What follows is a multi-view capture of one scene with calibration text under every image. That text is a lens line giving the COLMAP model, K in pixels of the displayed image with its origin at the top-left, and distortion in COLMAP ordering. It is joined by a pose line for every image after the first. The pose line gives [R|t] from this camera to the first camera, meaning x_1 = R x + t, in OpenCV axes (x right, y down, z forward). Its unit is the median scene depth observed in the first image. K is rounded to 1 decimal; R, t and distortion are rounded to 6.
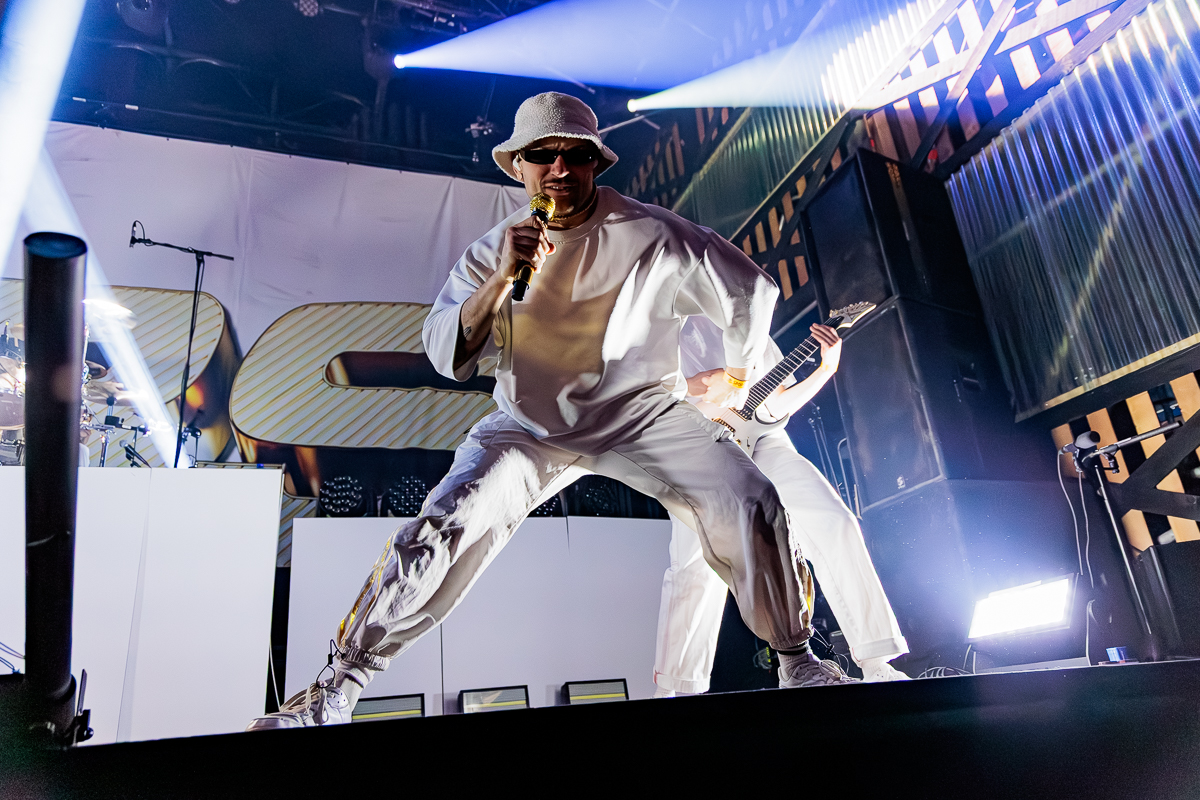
lens RADIAL K [[804.8, 0, 616.9], [0, 804.8, 398.5], [0, 0, 1]] dist [0.001611, 0.003129]
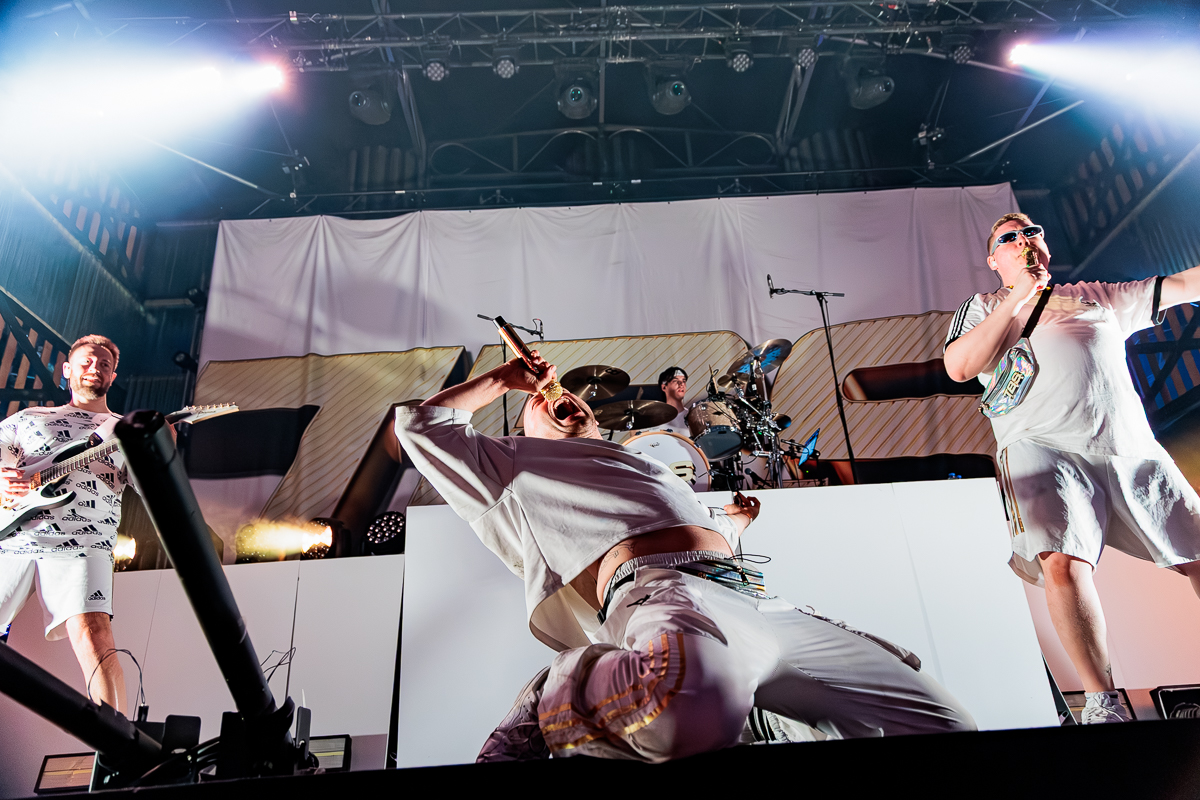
lens RADIAL K [[817.4, 0, 606.3], [0, 817.4, 397.2], [0, 0, 1]] dist [0.000008, -0.000110]
pose [[0.937518, -0.108153, -0.330701, -0.308028], [0.103026, 0.994129, -0.033050, -0.020803], [0.332334, -0.003086, 0.943157, -0.129719]]
